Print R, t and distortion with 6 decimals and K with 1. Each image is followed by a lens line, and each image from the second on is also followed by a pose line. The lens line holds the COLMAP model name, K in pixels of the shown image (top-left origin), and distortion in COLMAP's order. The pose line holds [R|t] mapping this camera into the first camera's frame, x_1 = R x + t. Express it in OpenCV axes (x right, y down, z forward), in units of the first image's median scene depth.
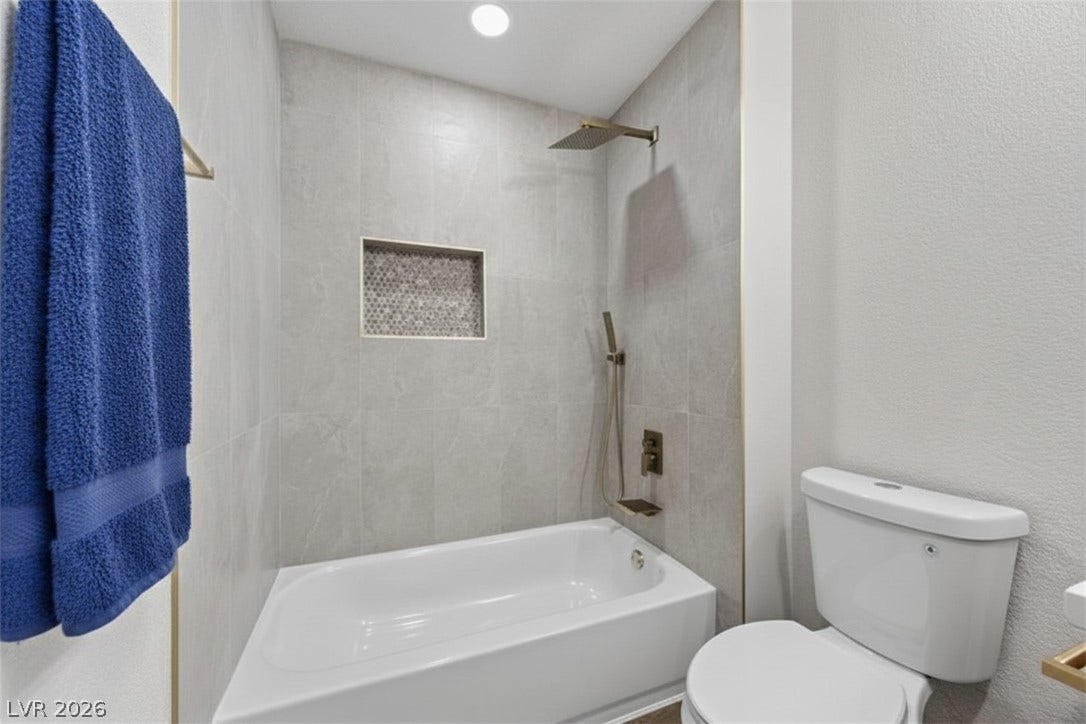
lens RADIAL K [[417.9, 0, 548.8], [0, 417.9, 368.2], [0, 0, 1]] dist [0.000399, -0.001518]
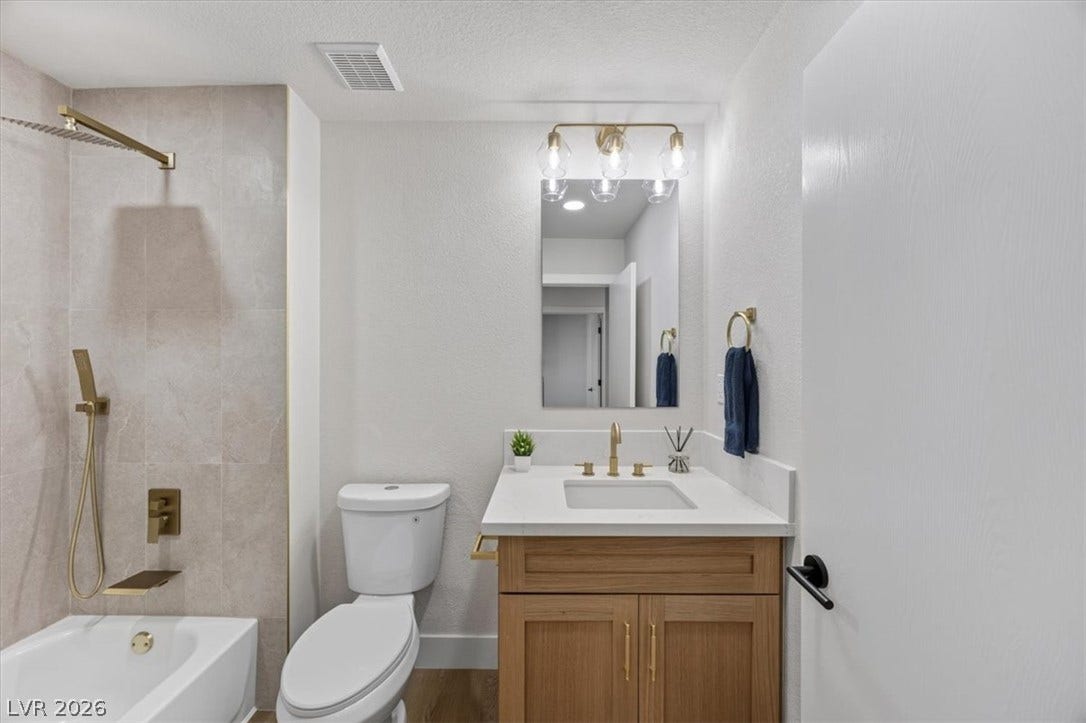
lens RADIAL K [[417.9, 0, 545.1], [0, 417.9, 361.4], [0, 0, 1]] dist [0.000399, -0.001518]
pose [[0.381533, -0.000040, 0.924355, -0.268499], [0.000255, 1.000000, -0.000062, -0.122529], [-0.924355, 0.000259, 0.381533, -0.094251]]
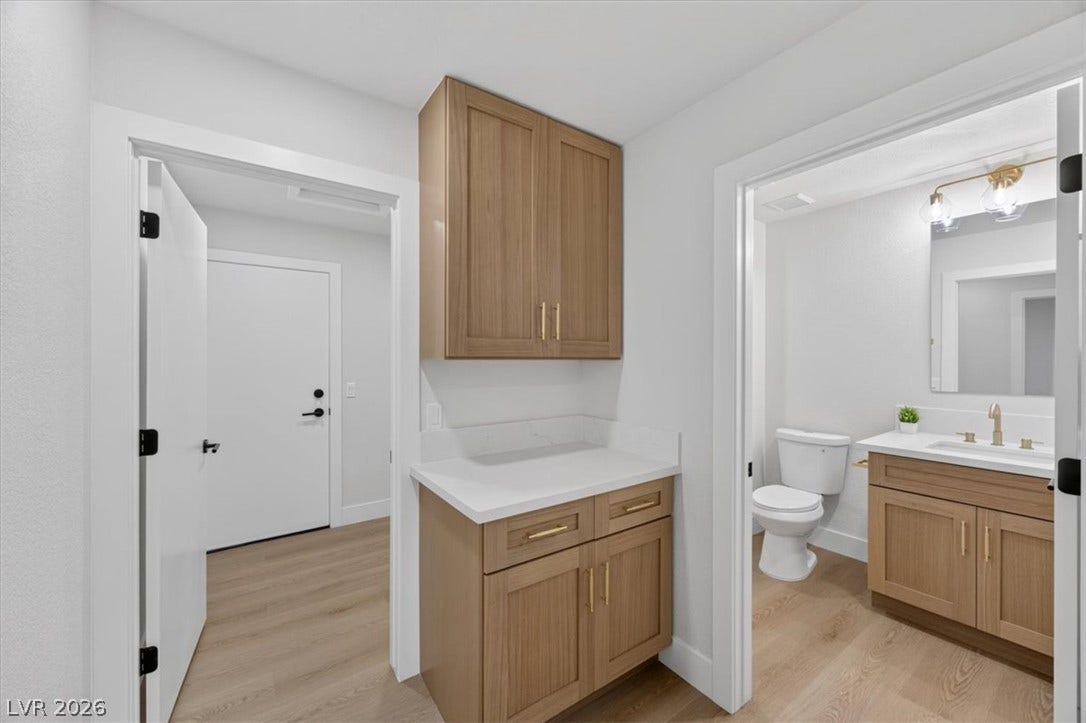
lens RADIAL K [[417.9, 0, 542.7], [0, 417.9, 365.2], [0, 0, 1]] dist [0.000399, -0.001518]
pose [[0.976320, -0.004272, 0.216288, -0.894370], [0.002212, 0.999950, 0.009764, -0.112602], [-0.216318, -0.009054, 0.976281, -0.782821]]
